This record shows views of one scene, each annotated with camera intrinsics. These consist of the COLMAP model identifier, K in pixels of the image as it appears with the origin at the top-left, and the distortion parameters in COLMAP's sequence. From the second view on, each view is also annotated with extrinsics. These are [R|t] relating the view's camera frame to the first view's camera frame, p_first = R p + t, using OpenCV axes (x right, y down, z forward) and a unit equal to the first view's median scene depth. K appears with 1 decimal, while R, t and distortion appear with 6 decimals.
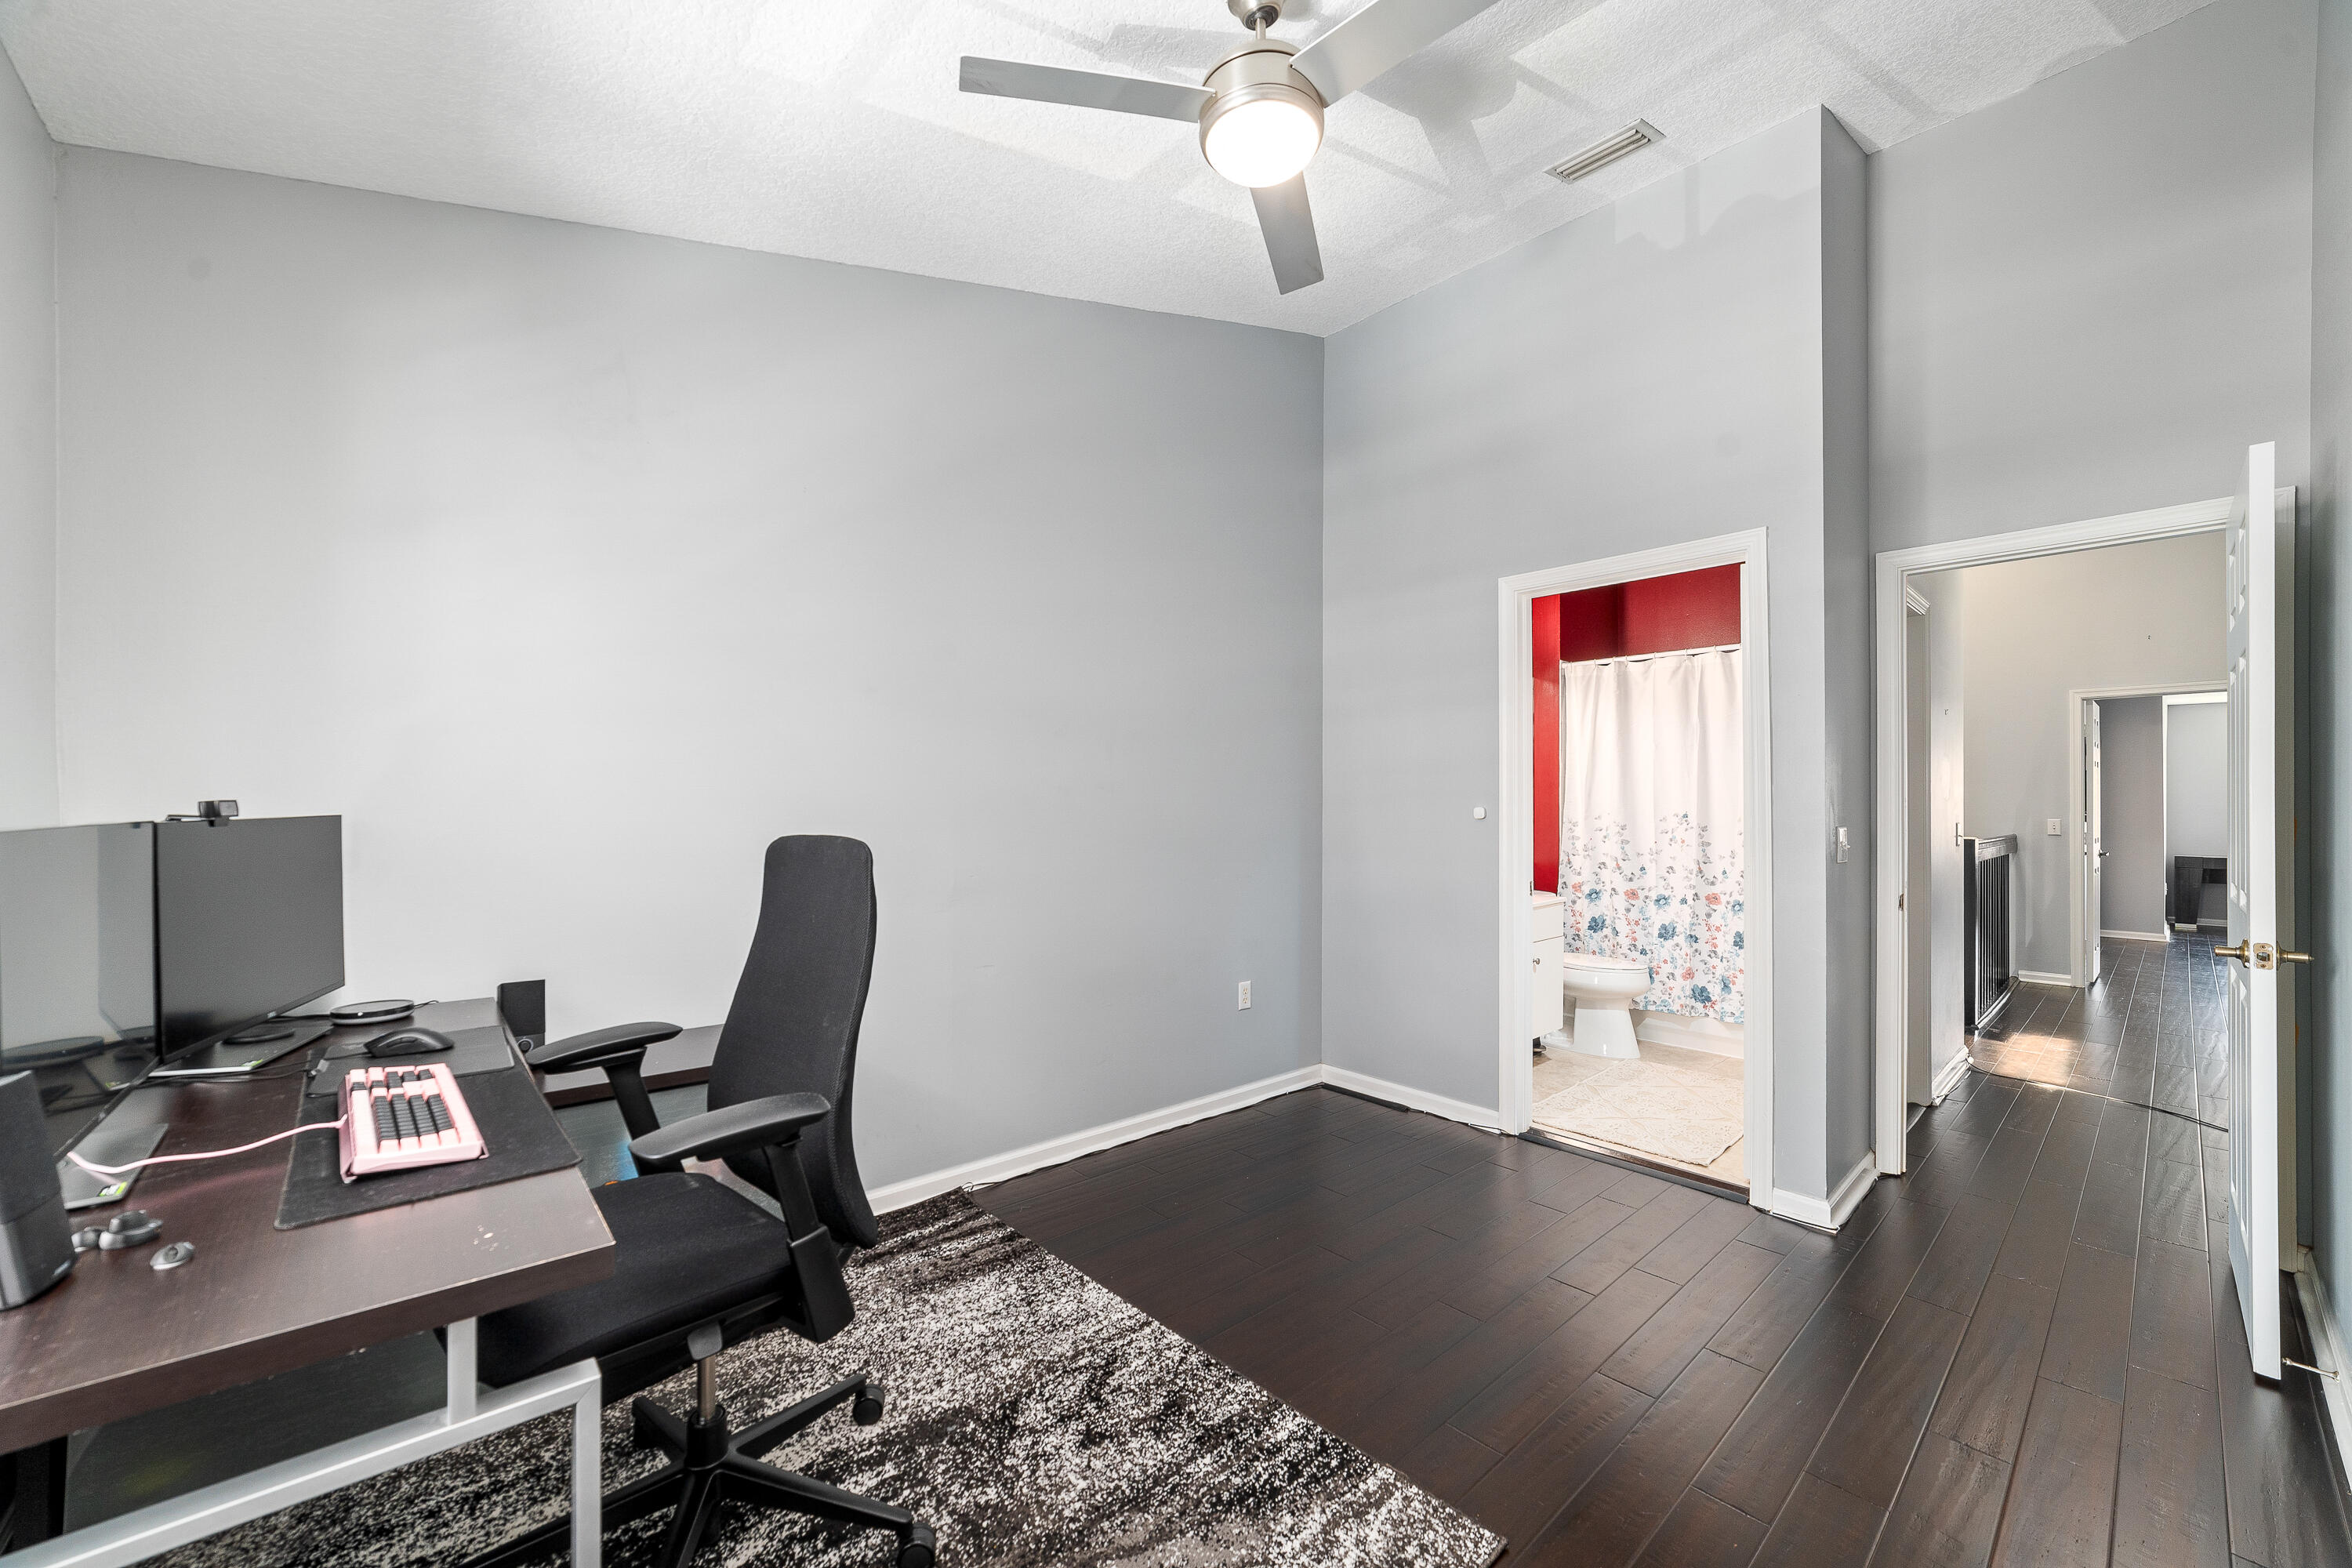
lens RADIAL K [[914.0, 0, 1159.7], [0, 914.0, 800.7], [0, 0, 1]] dist [-0.002066, 0.003657]
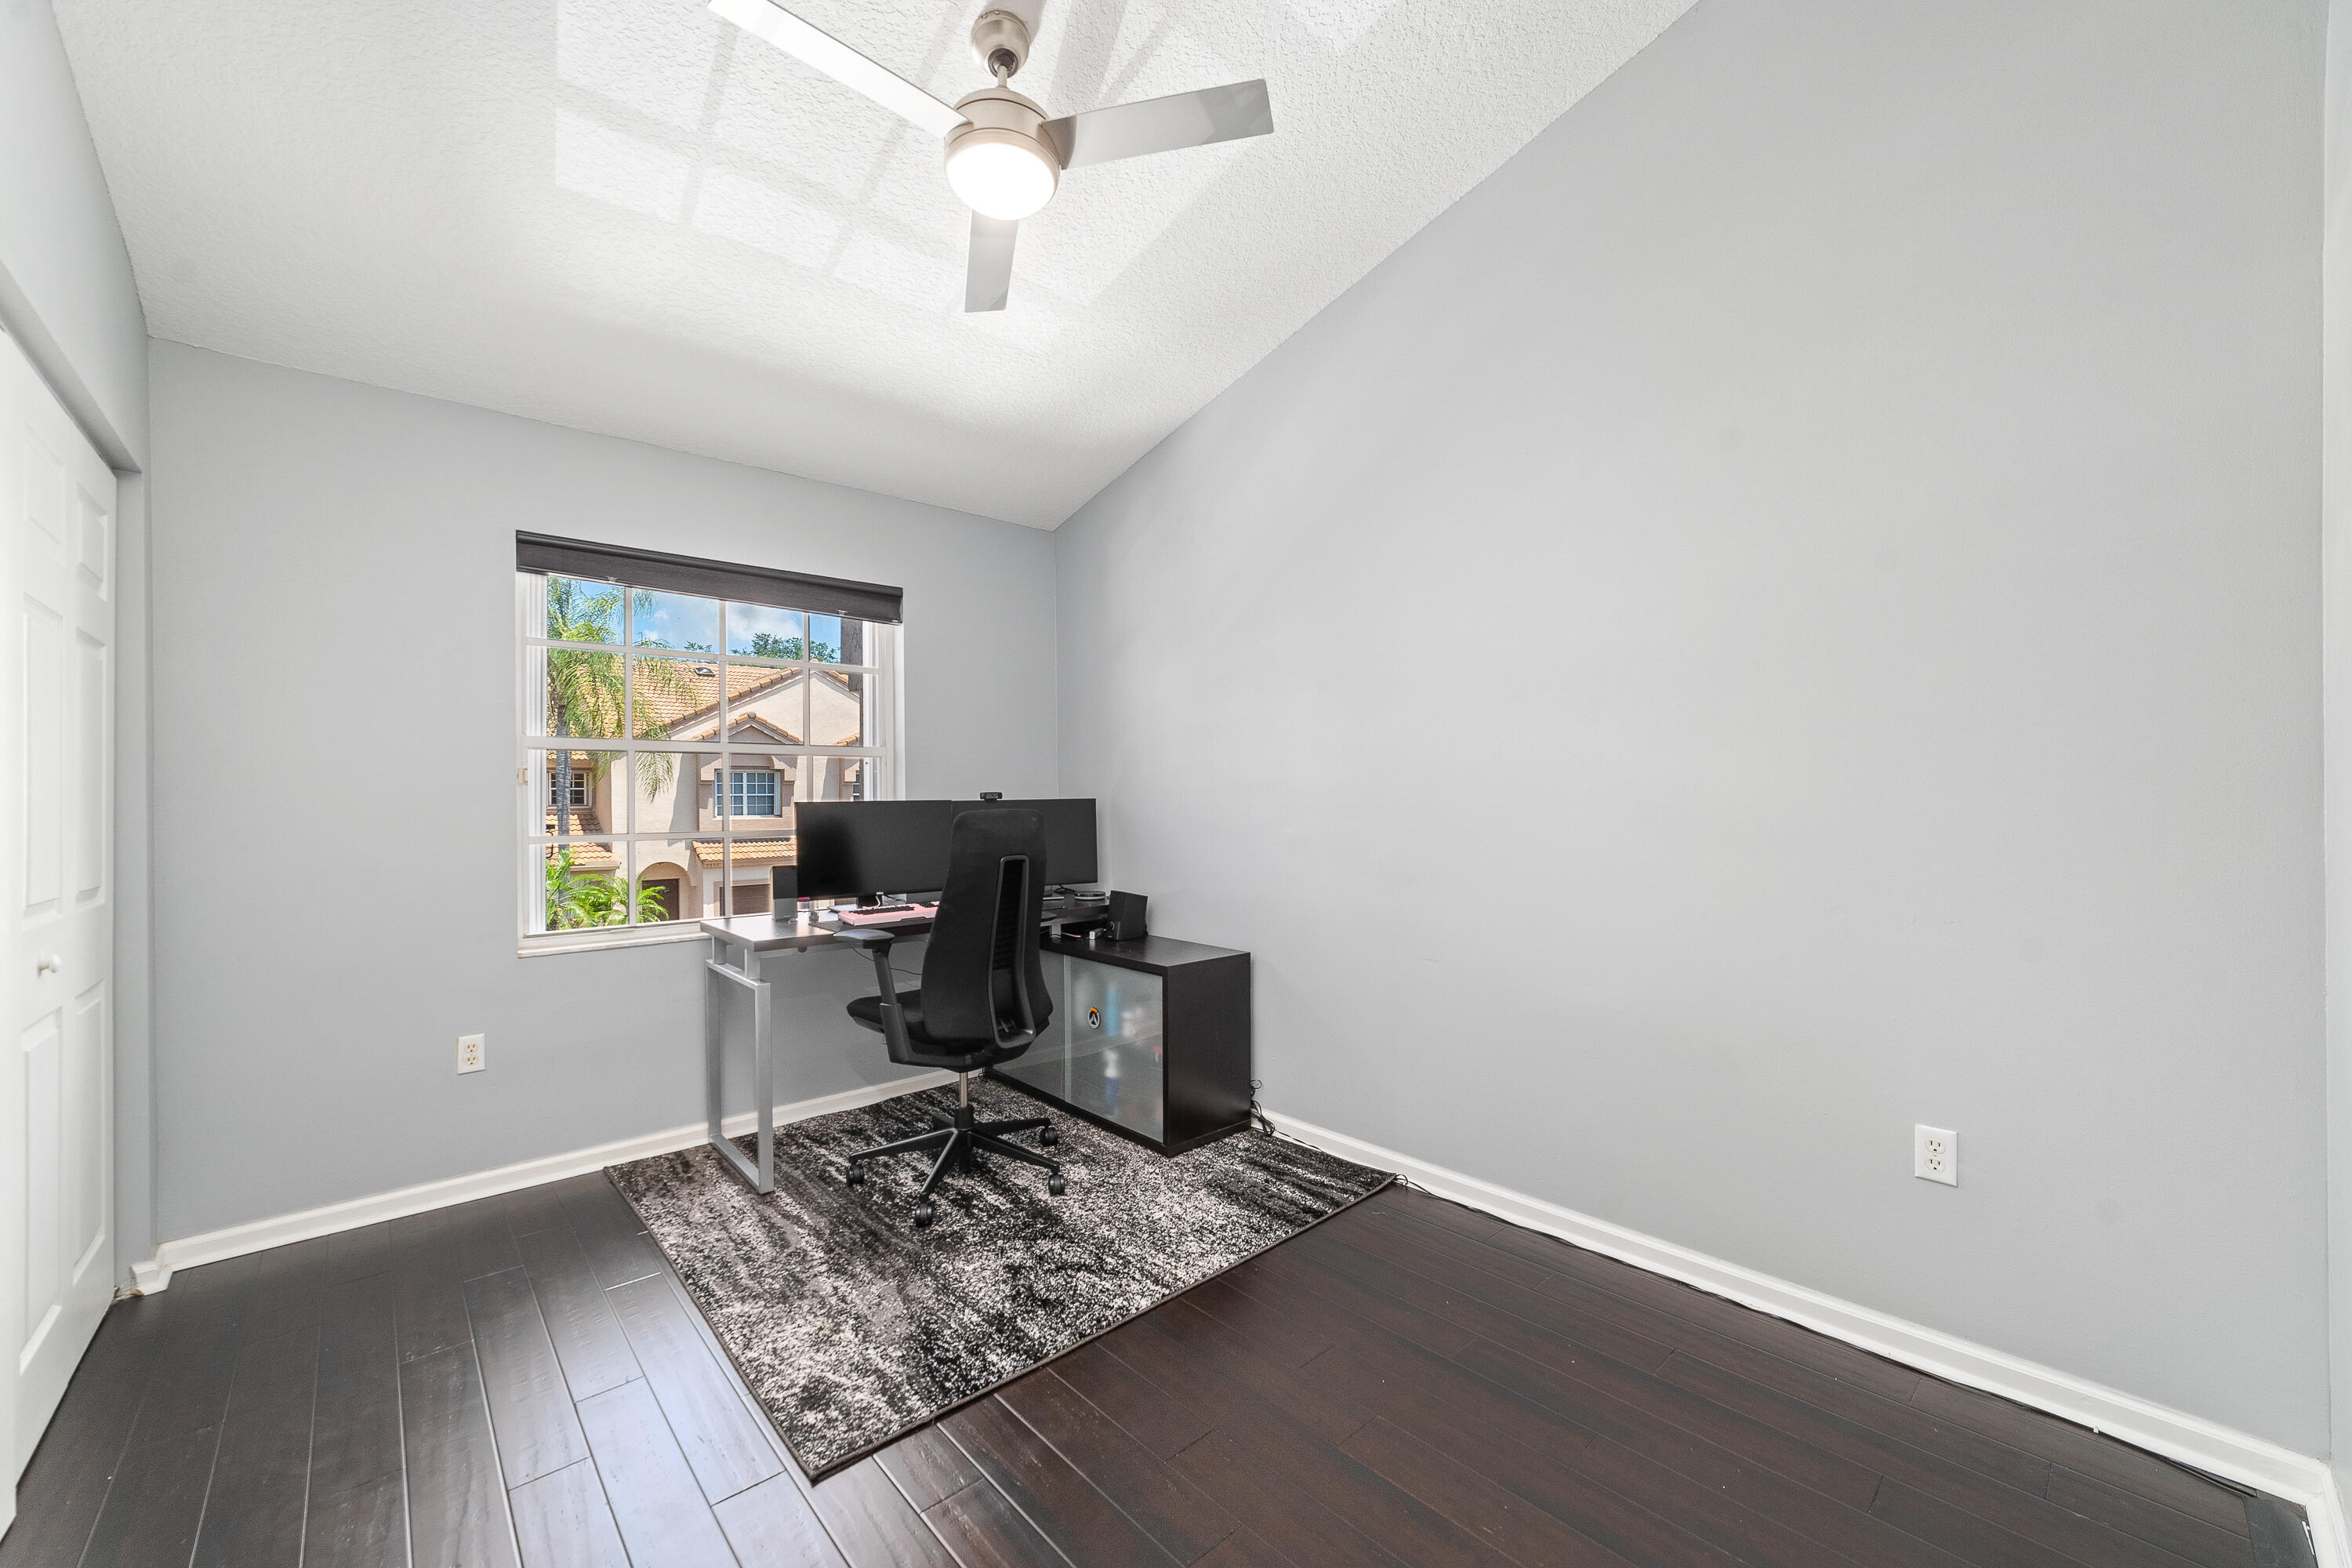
lens RADIAL K [[914.0, 0, 1161.4], [0, 914.0, 798.9], [0, 0, 1]] dist [-0.002066, 0.003657]
pose [[0.003714, -0.007945, -0.999962, 1.164125], [0.017267, 0.999820, -0.007880, 0.033268], [0.999844, -0.017237, 0.003851, 1.138211]]
